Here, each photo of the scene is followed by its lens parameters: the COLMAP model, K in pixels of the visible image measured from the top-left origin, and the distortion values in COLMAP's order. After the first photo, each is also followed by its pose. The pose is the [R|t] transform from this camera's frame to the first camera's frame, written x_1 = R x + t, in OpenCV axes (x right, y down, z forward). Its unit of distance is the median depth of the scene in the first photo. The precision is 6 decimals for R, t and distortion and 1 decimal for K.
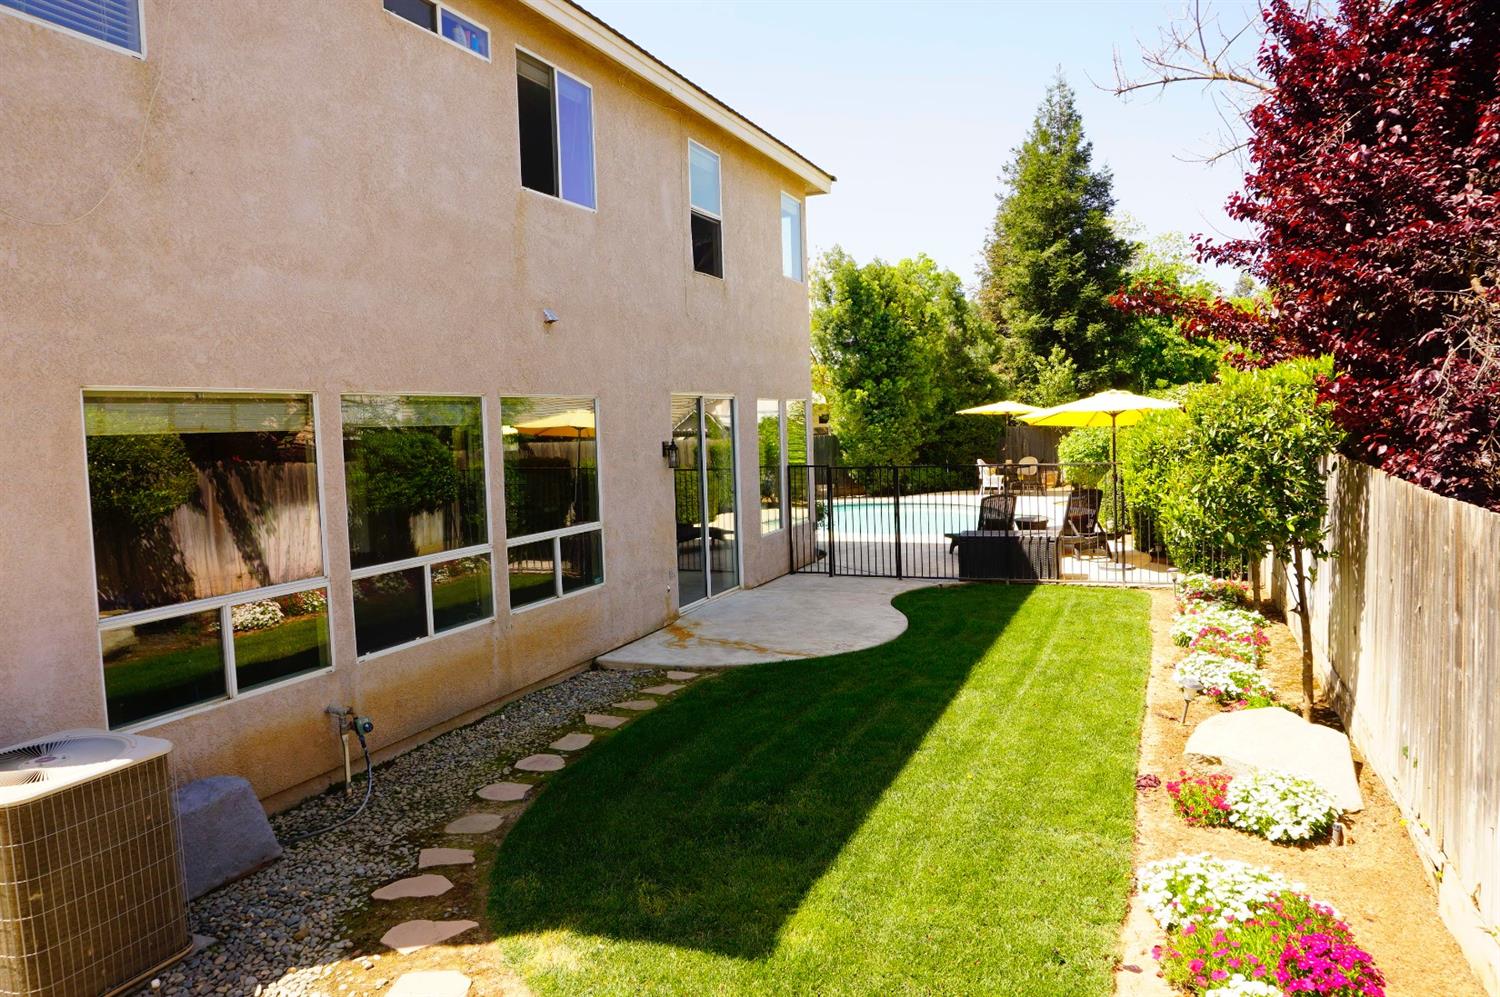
lens RADIAL K [[1016.8, 0, 750.0], [0, 1016.8, 498.5], [0, 0, 1]] dist [0.000596, 0.000192]
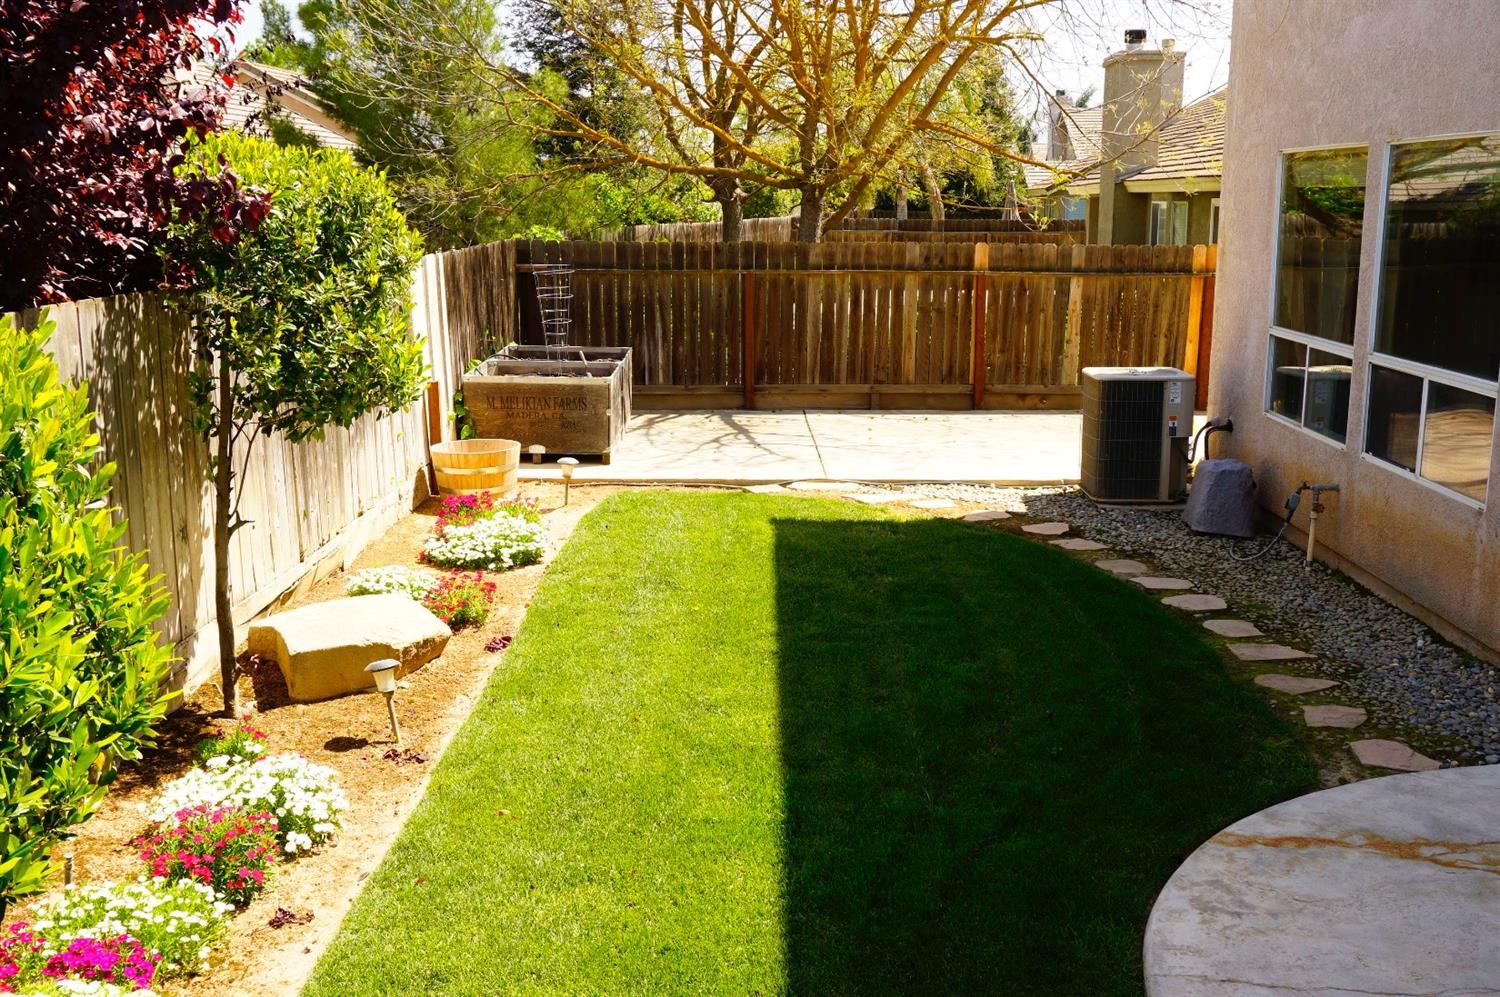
lens RADIAL K [[1495.6, 0, 750.0], [0, 1495.6, 498.5], [0, 0, 1]] dist [-0.003617, -0.002904]
pose [[-0.921418, 0.122719, -0.368686, 0.537262], [0.008849, 0.955201, 0.295826, -0.174235], [0.388472, 0.269317, -0.881225, 1.790754]]
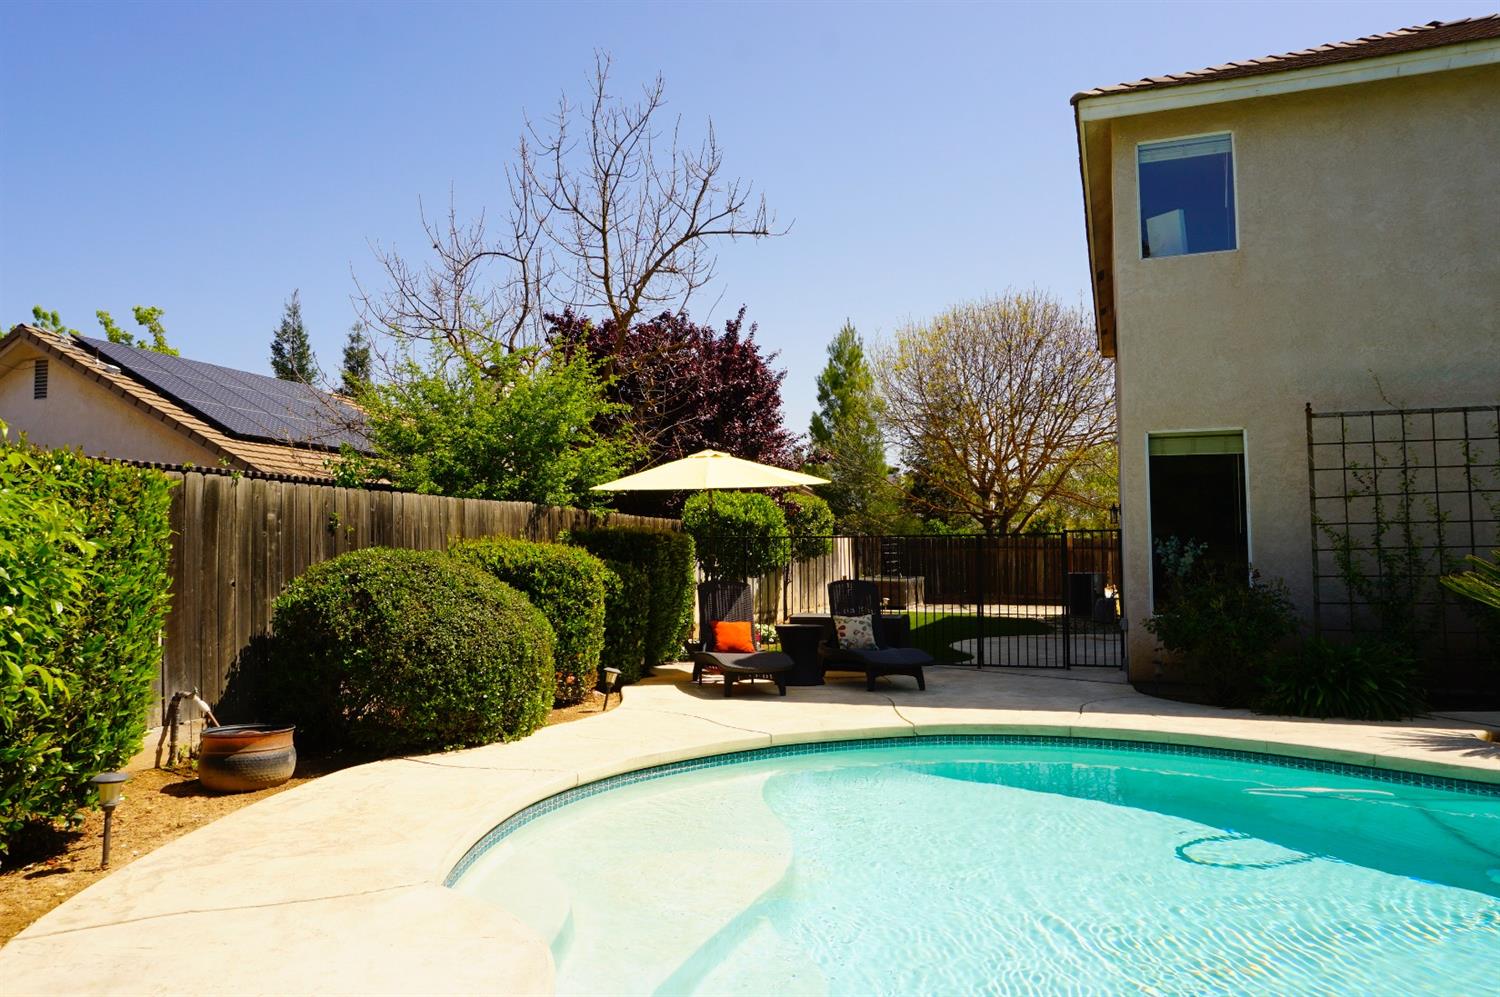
lens RADIAL K [[1016.8, 0, 750.0], [0, 1016.8, 498.5], [0, 0, 1]] dist [0.000596, 0.000192]
pose [[-0.997574, 0.050025, -0.048408, 0.622349], [0.048640, 0.998384, 0.029381, -0.183673], [0.049799, 0.026955, -0.998395, 2.618252]]
